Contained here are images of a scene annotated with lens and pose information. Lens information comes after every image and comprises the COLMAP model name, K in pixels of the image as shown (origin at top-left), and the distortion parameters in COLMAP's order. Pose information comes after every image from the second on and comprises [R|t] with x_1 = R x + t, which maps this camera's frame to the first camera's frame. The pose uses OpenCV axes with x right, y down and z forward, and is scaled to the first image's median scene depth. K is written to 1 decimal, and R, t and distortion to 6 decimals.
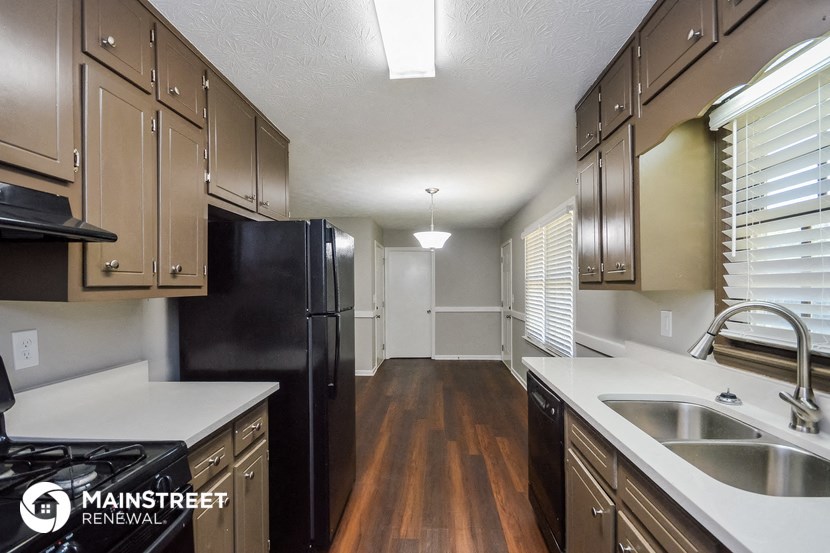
lens RADIAL K [[373.0, 0, 415.8], [0, 373.0, 285.6], [0, 0, 1]] dist [-0.000611, -0.000253]
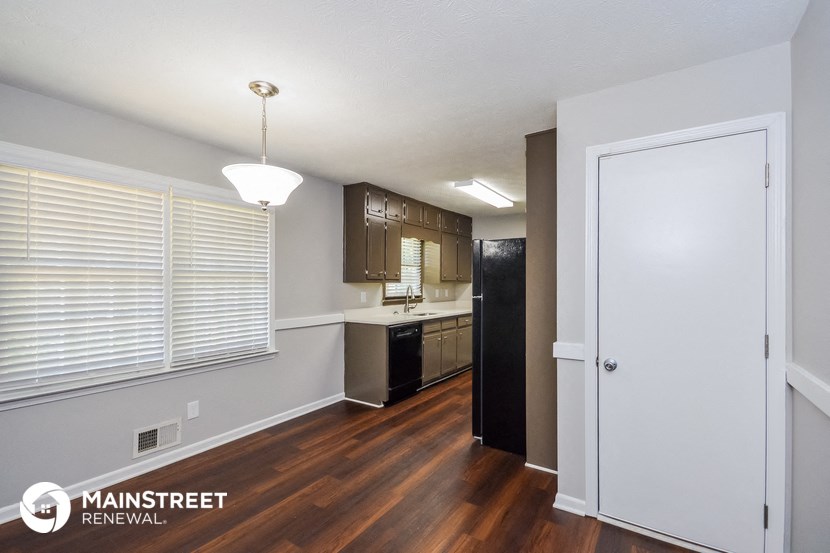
lens RADIAL K [[370.8, 0, 427.5], [0, 370.8, 280.8], [0, 0, 1]] dist [-0.000036, -0.000042]
pose [[-0.872635, 0.003508, 0.488361, -0.506150], [-0.001672, 0.999947, -0.010170, 0.009769], [-0.488371, -0.009691, -0.872582, 1.710951]]
